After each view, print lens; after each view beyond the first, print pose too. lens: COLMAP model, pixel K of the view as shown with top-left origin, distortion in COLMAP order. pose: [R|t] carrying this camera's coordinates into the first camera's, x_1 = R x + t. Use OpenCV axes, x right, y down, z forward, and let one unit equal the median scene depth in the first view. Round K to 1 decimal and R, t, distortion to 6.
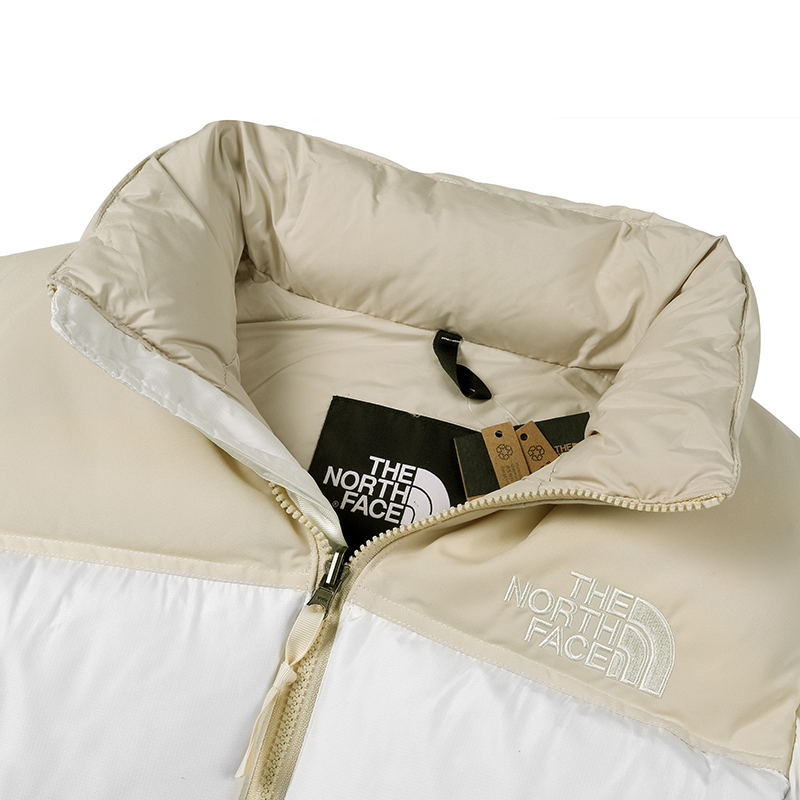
lens RADIAL K [[1908.9, 0, 440.3], [0, 1908.9, 400.1], [0, 0, 1]] dist [0.009116, -0.143509]
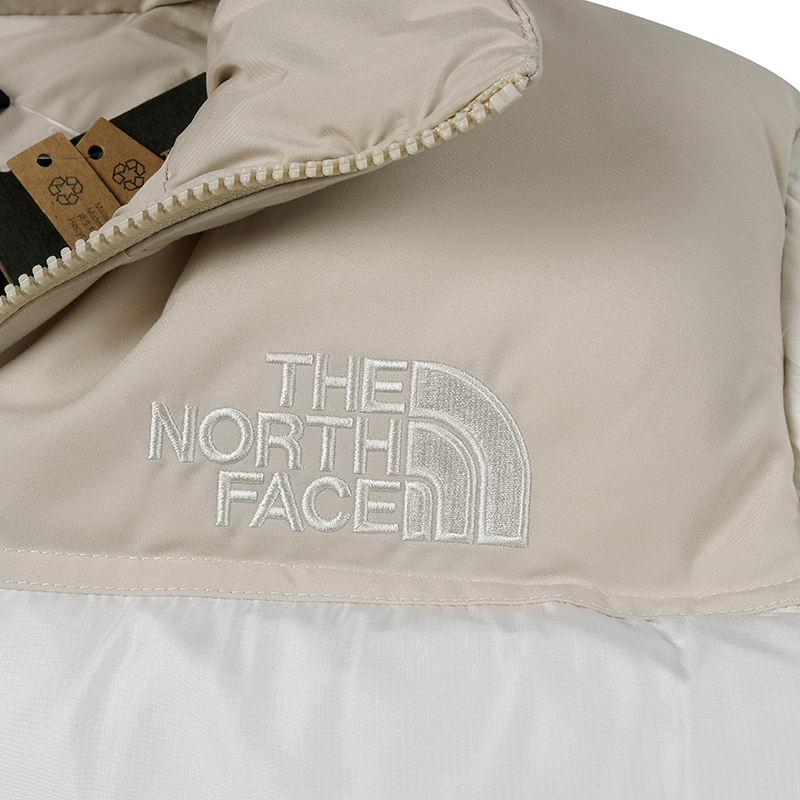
lens RADIAL K [[1908.9, 0, 440.3], [0, 1908.9, 400.1], [0, 0, 1]] dist [0.009116, -0.143509]
pose [[0.936772, -0.309878, 0.162585, 0.028783], [0.311036, 0.950209, 0.018938, 0.105286], [-0.160358, 0.032829, 0.986513, 0.528724]]
